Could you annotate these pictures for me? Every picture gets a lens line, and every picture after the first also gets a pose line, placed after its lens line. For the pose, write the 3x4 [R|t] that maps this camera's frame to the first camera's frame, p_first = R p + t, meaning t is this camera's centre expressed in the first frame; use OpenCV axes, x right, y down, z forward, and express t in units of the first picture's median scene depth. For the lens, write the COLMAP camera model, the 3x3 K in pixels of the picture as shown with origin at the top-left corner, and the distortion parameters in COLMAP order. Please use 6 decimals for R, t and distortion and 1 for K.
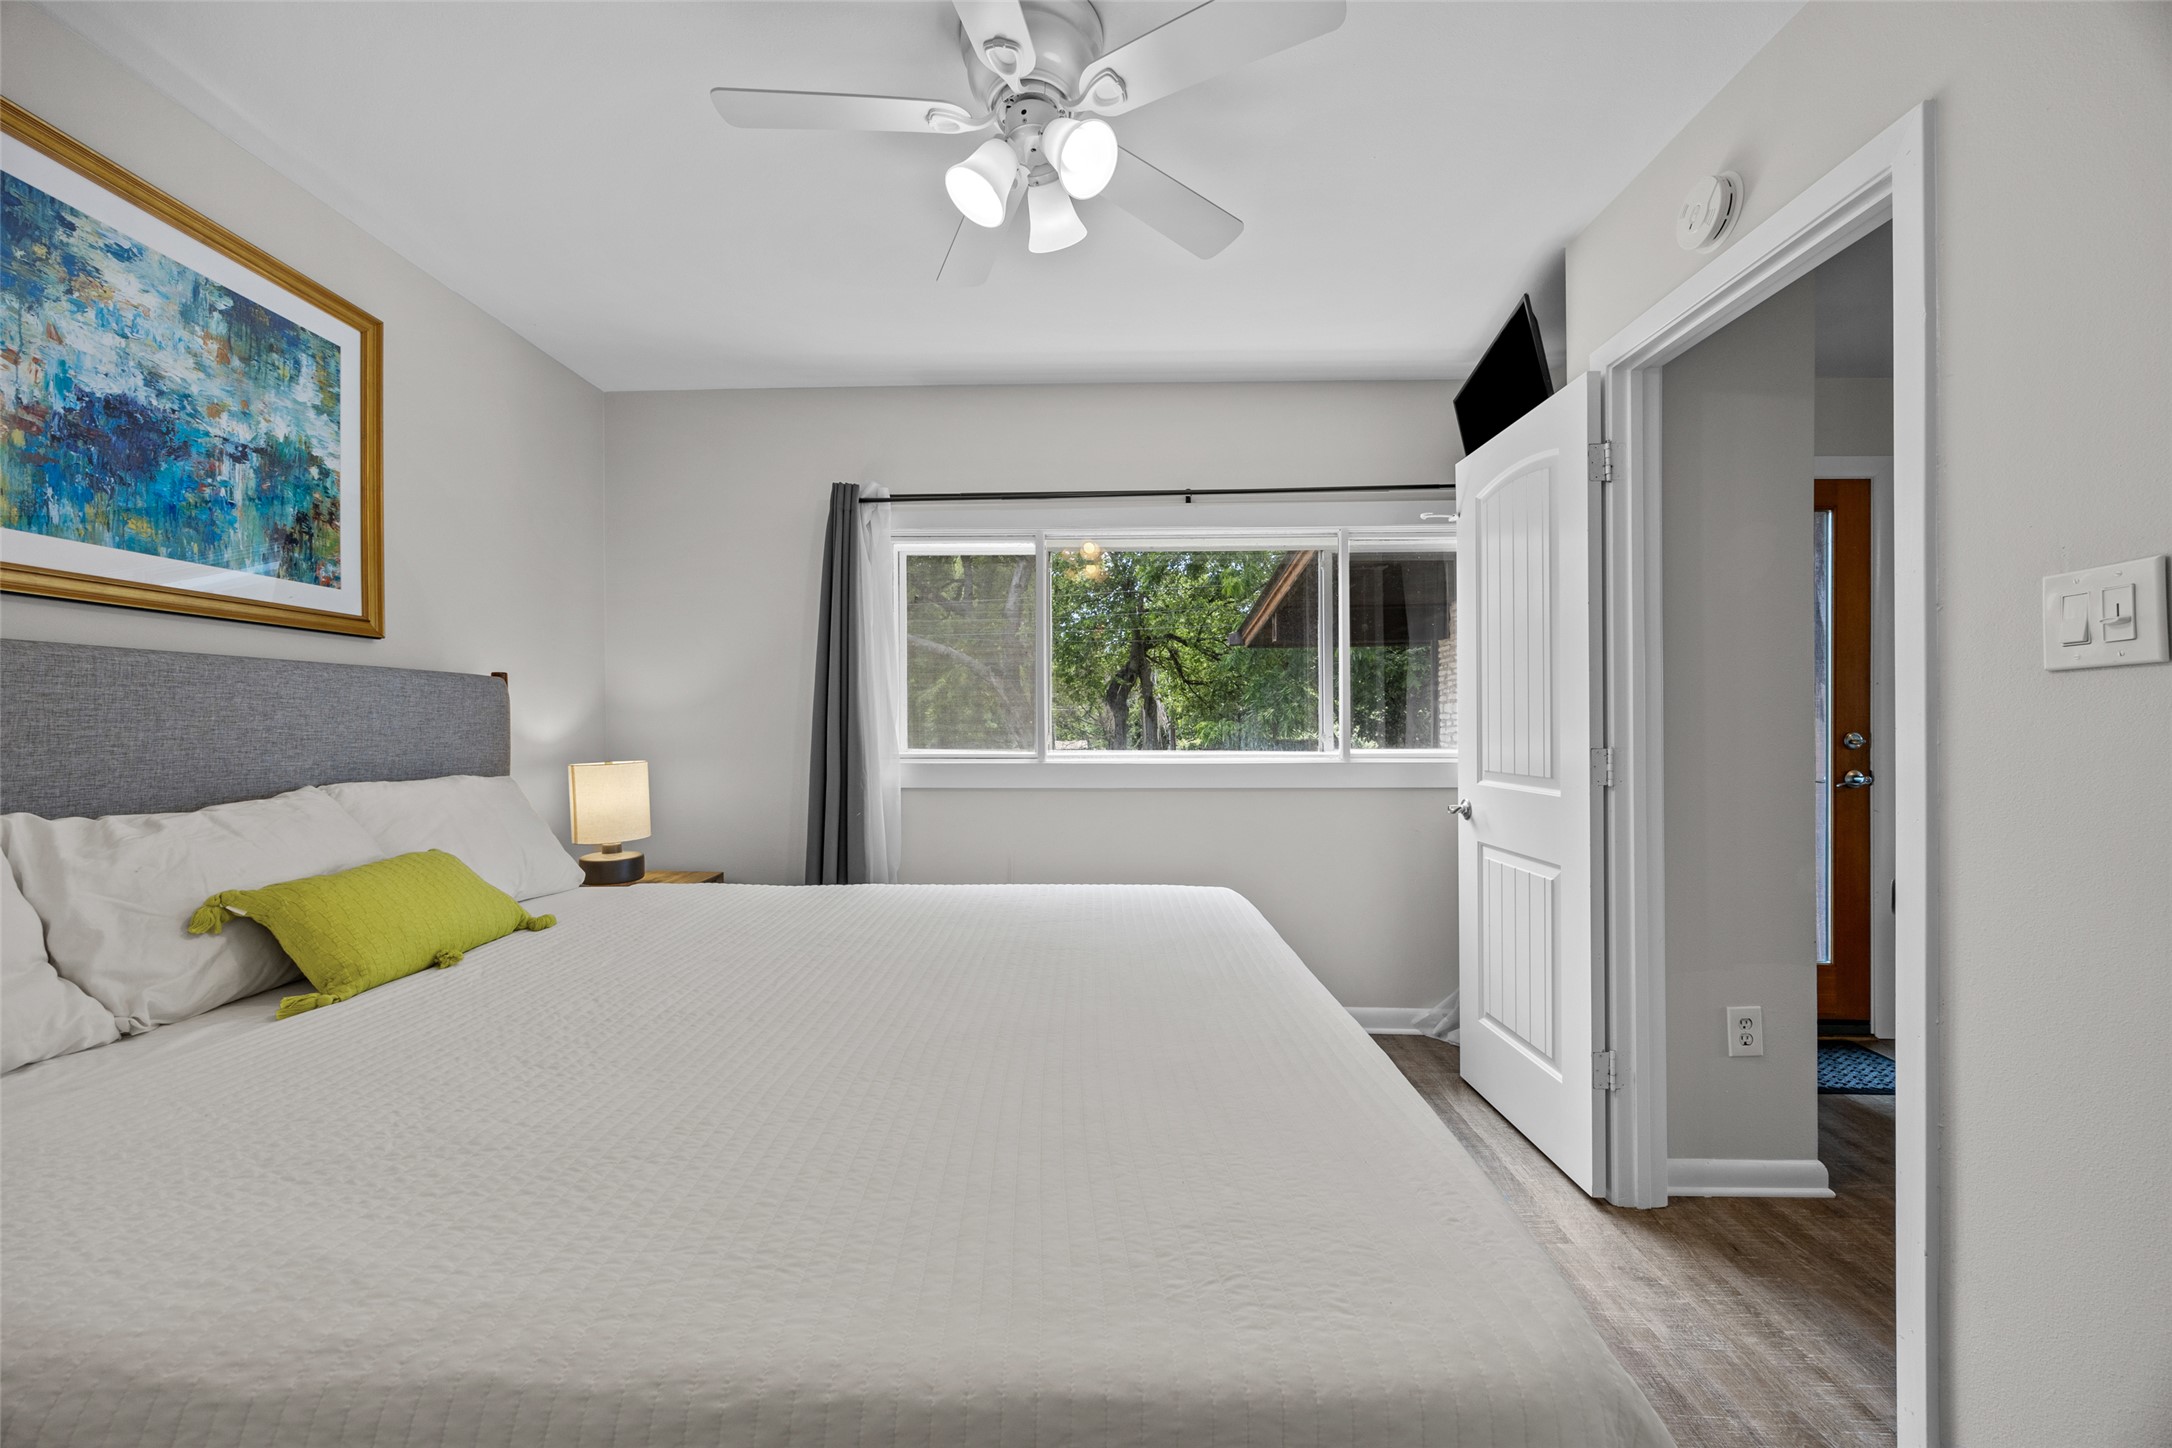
lens RADIAL K [[847.8, 0, 1084.5], [0, 847.8, 717.7], [0, 0, 1]] dist [-0.001211, 0.000010]
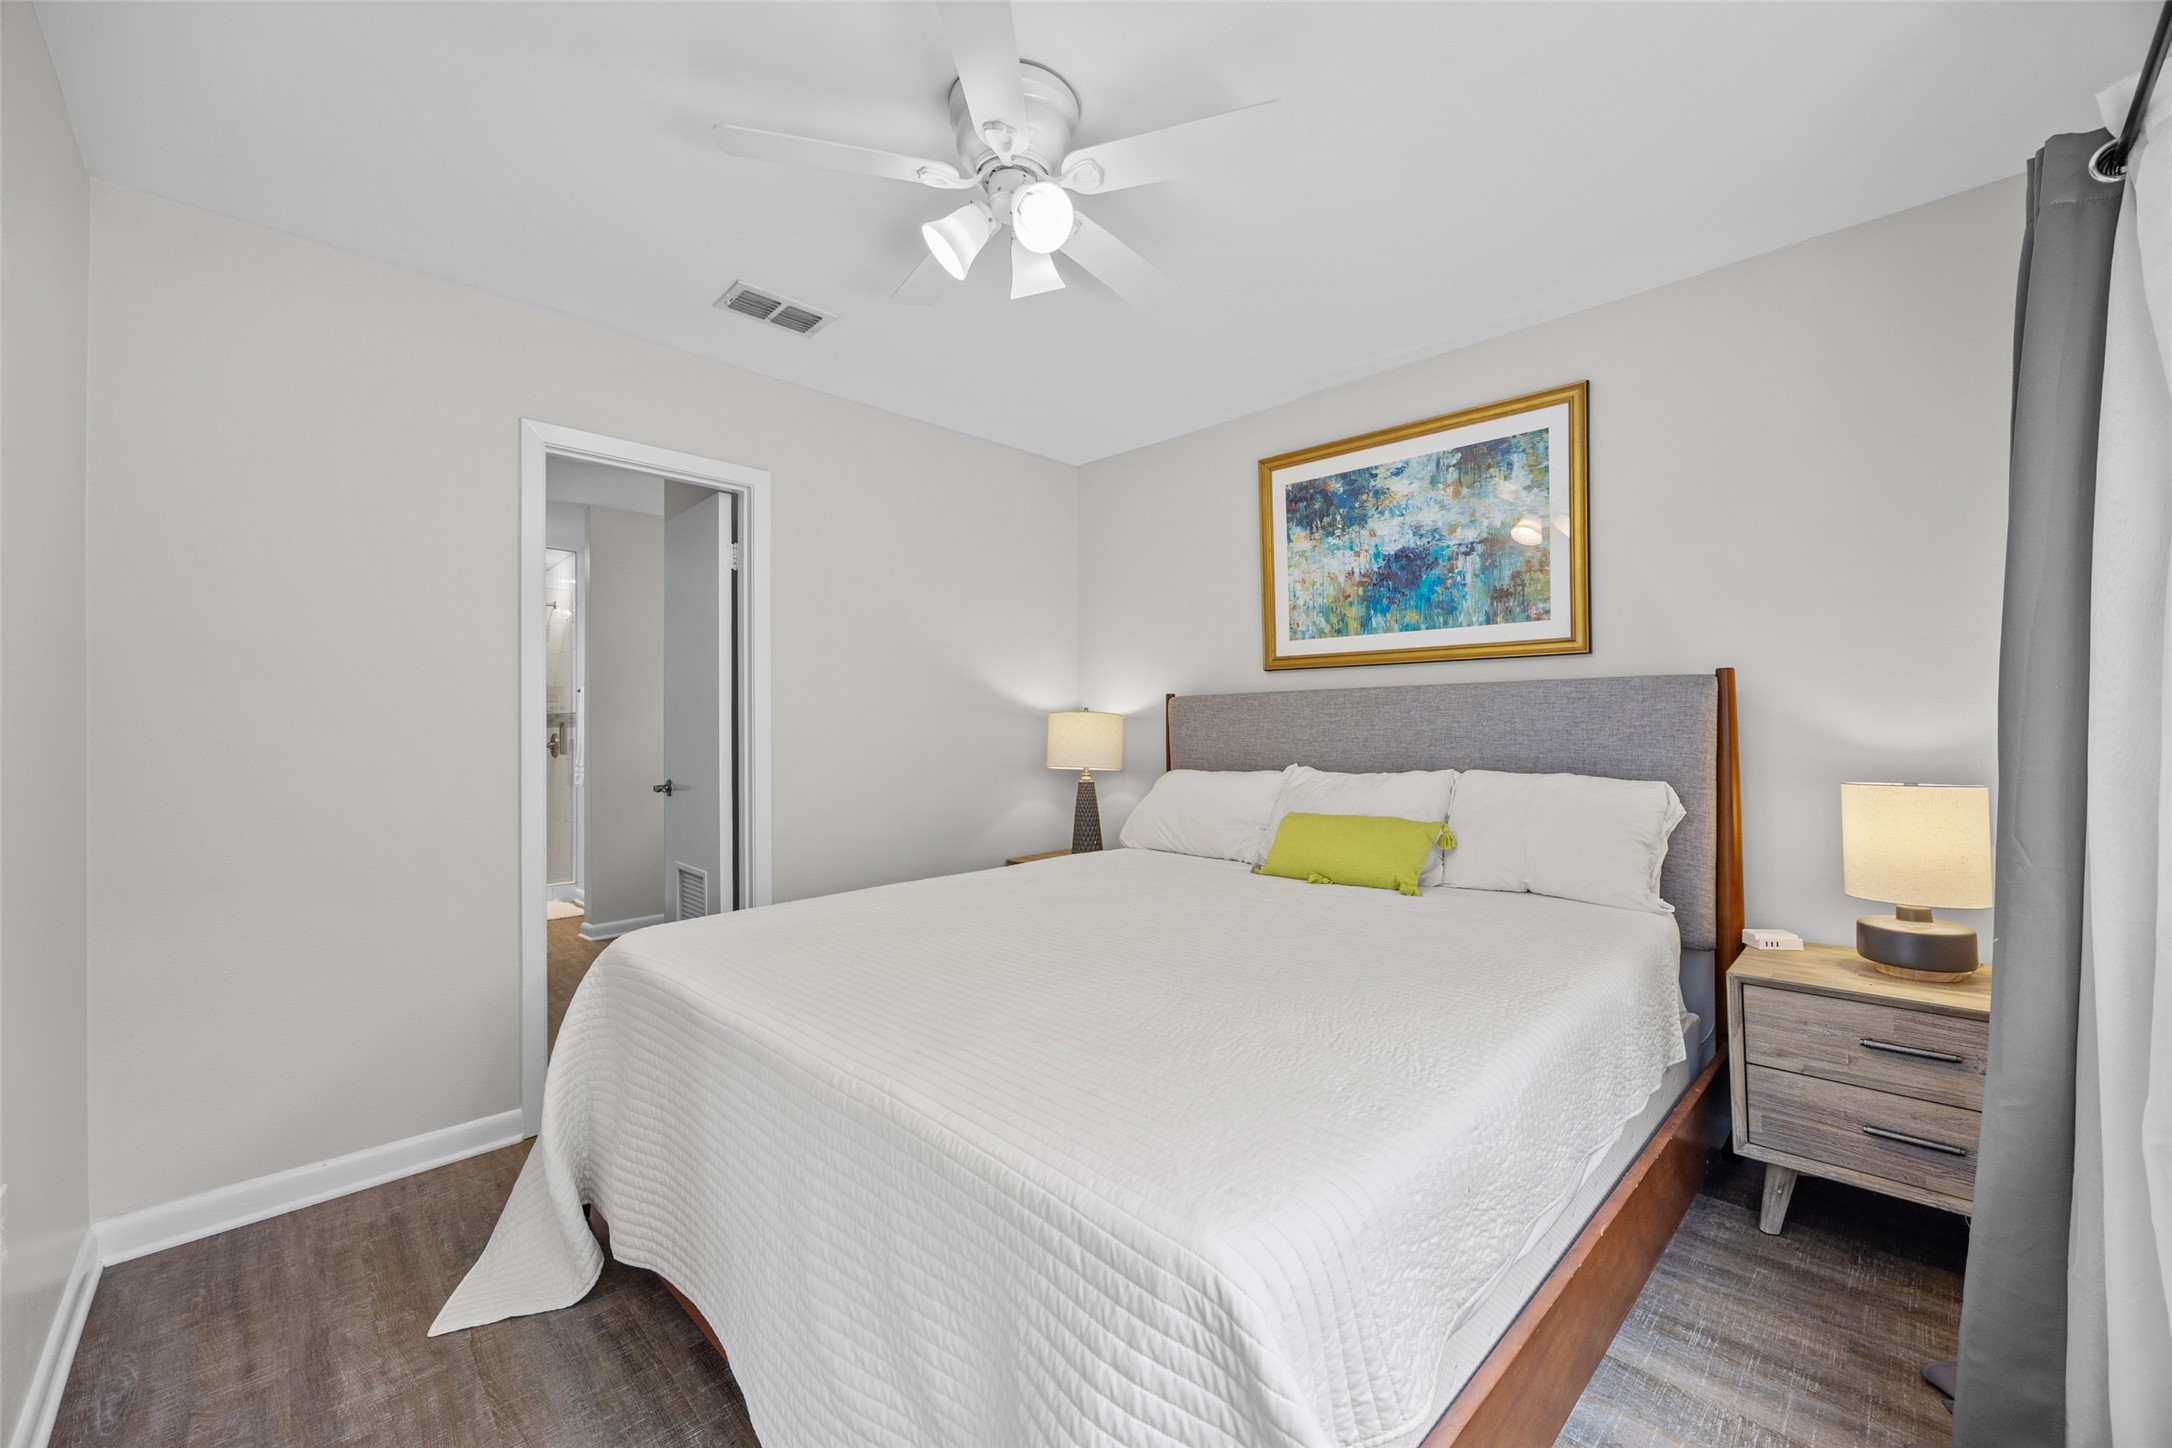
lens RADIAL K [[847.8, 0, 1083.0], [0, 847.8, 733.1], [0, 0, 1]] dist [-0.001211, 0.000010]
pose [[-0.702227, -0.002711, -0.711948, 0.575385], [0.002095, 0.999981, -0.005874, 0.025677], [0.711950, -0.005617, -0.702208, 1.587064]]
